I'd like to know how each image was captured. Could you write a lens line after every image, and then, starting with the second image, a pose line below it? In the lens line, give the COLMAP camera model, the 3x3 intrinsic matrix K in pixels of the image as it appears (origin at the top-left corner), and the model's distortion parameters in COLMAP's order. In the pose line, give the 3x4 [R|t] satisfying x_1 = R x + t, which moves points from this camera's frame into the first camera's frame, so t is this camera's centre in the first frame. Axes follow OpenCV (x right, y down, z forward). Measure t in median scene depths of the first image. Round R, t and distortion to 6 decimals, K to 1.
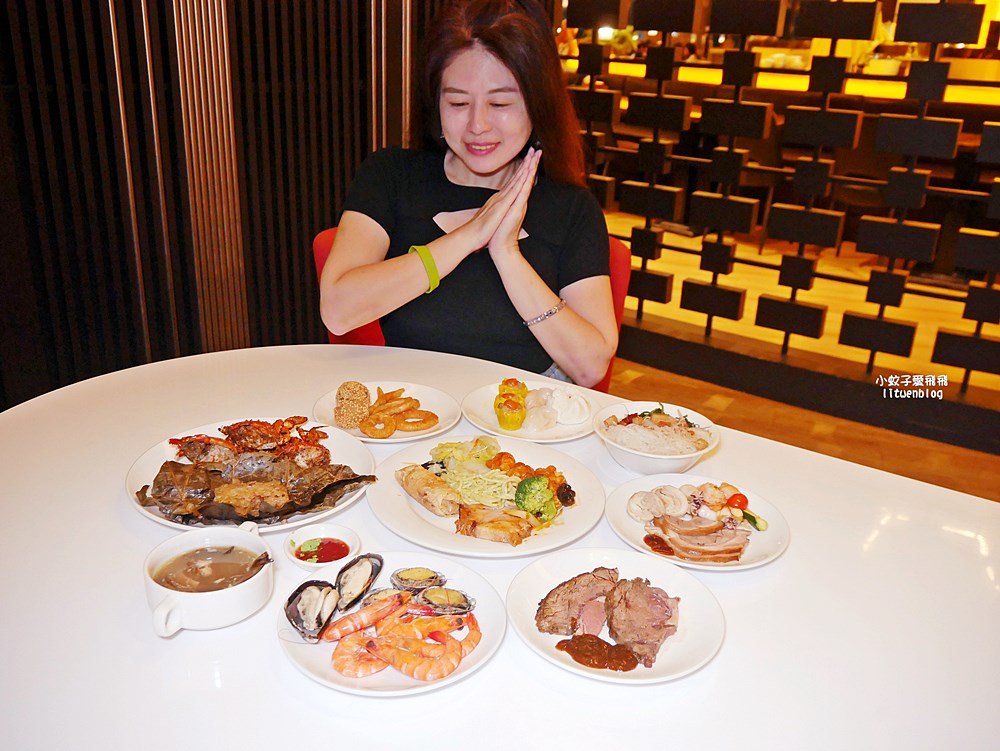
lens RADIAL K [[807.6, 0, 500.5], [0, 807.6, 376.1], [0, 0, 1]] dist [-0.007404, -0.003501]
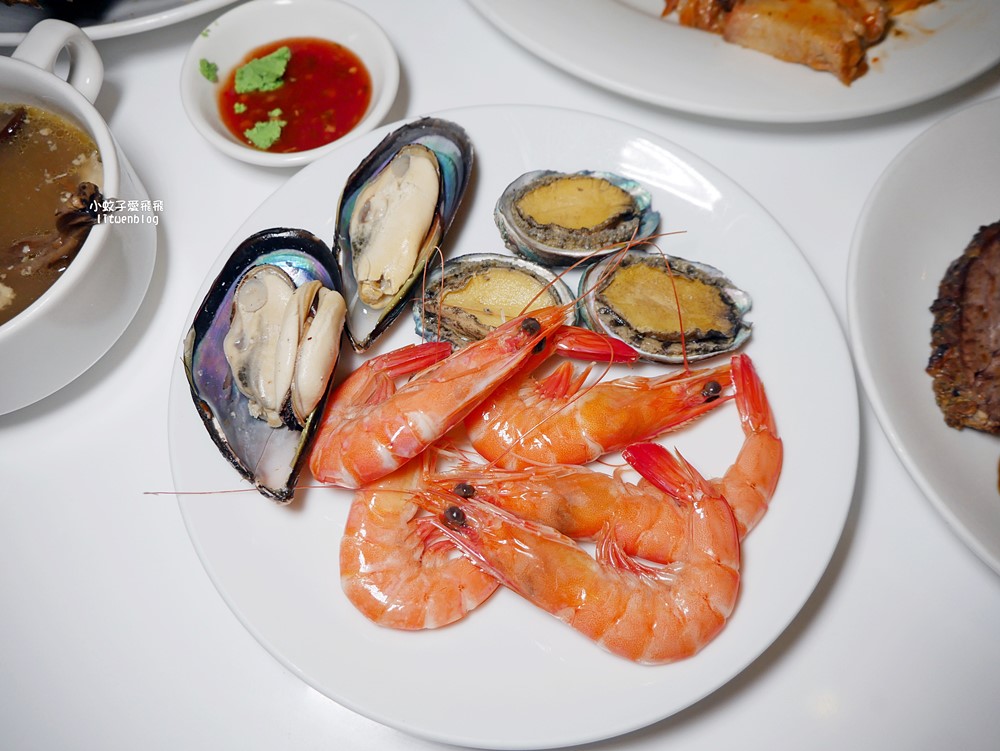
lens RADIAL K [[807.6, 0, 499.7], [0, 807.6, 376.9], [0, 0, 1]] dist [-0.007404, -0.003501]
pose [[0.996676, 0.047753, -0.066009, -0.110123], [0.014675, 0.691729, 0.722008, 0.053634], [0.080138, -0.720576, 0.688729, 0.724004]]
